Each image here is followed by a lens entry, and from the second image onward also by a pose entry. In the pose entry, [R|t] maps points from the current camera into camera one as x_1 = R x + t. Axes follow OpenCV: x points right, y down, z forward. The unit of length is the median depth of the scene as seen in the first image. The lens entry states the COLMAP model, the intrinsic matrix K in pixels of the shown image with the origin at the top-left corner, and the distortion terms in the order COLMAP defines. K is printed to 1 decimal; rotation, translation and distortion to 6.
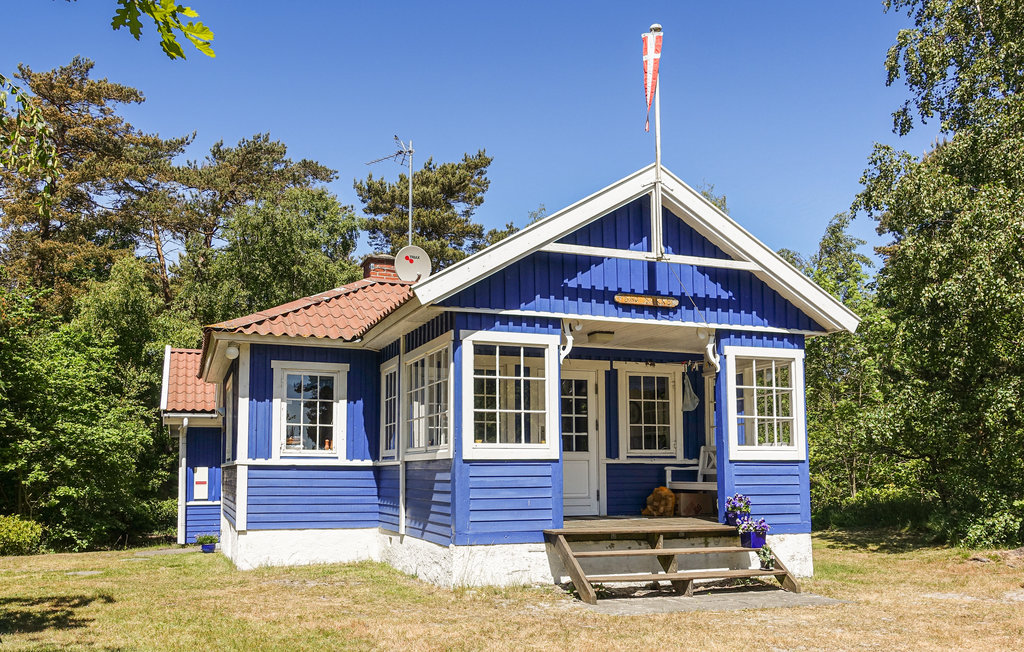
lens RADIAL K [[812.8, 0, 463.4], [0, 812.8, 476.2], [0, 0, 1]] dist [0.004528, 0.000836]
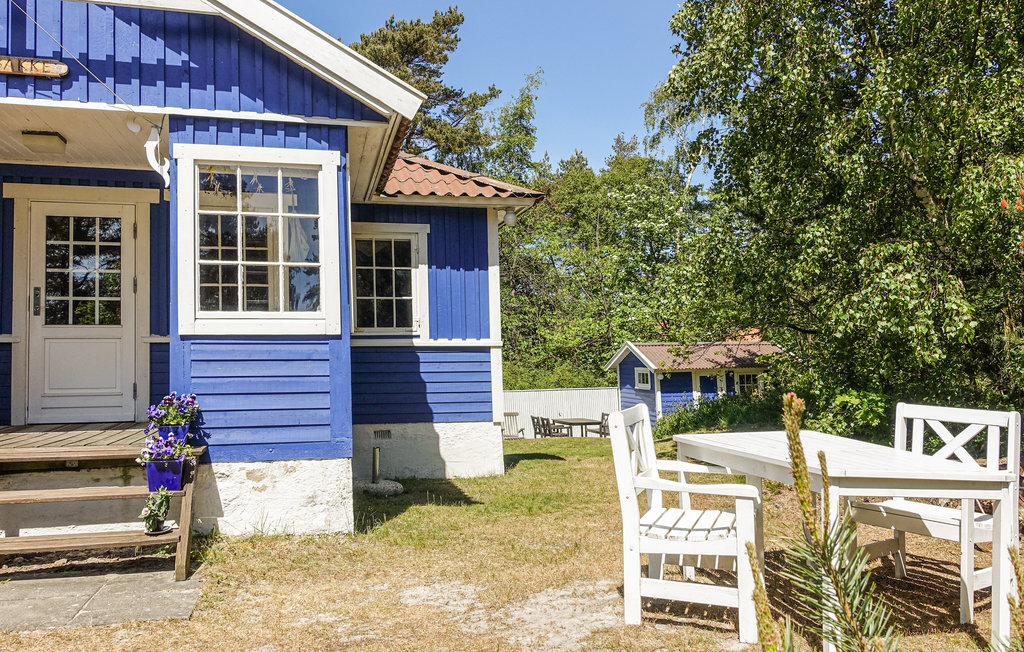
lens RADIAL K [[792.1, 0, 506.9], [0, 792.1, 333.8], [0, 0, 1]] dist [0.004957, -0.000179]
pose [[0.995493, -0.007137, -0.094569, 0.616121], [0.004210, 0.999507, -0.031115, -0.001929], [0.094744, 0.030576, 0.995032, 0.449248]]
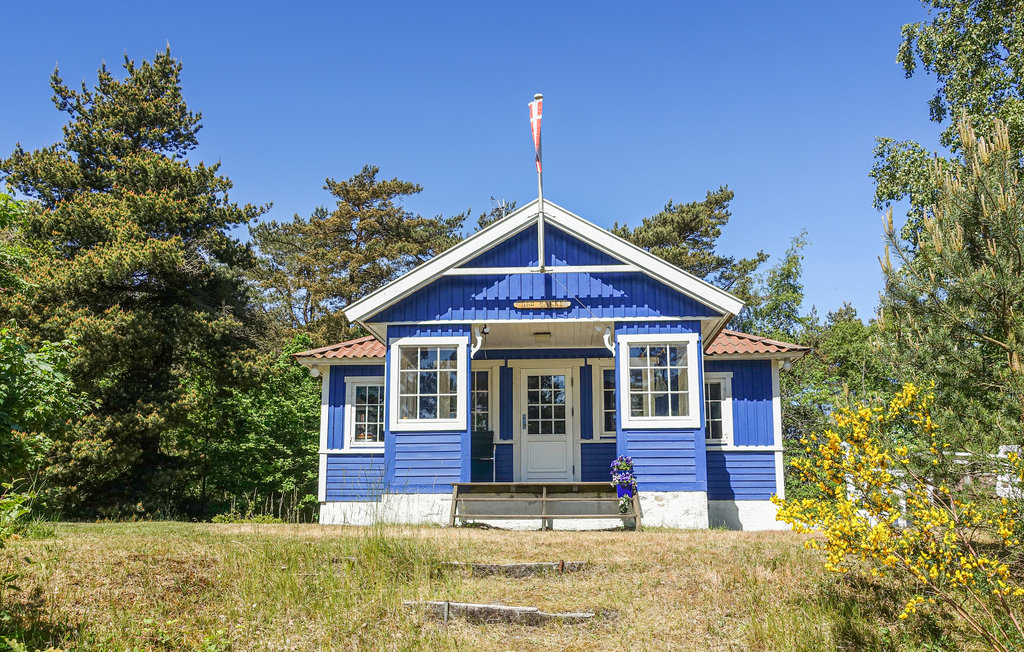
lens RADIAL K [[820.9, 0, 527.6], [0, 820.9, 475.0], [0, 0, 1]] dist [0.000400, 0.000371]
pose [[0.926905, -0.022707, -0.374608, 0.648701], [0.000097, 0.998182, -0.060266, 0.121181], [0.375295, 0.055825, 0.925223, -0.169465]]
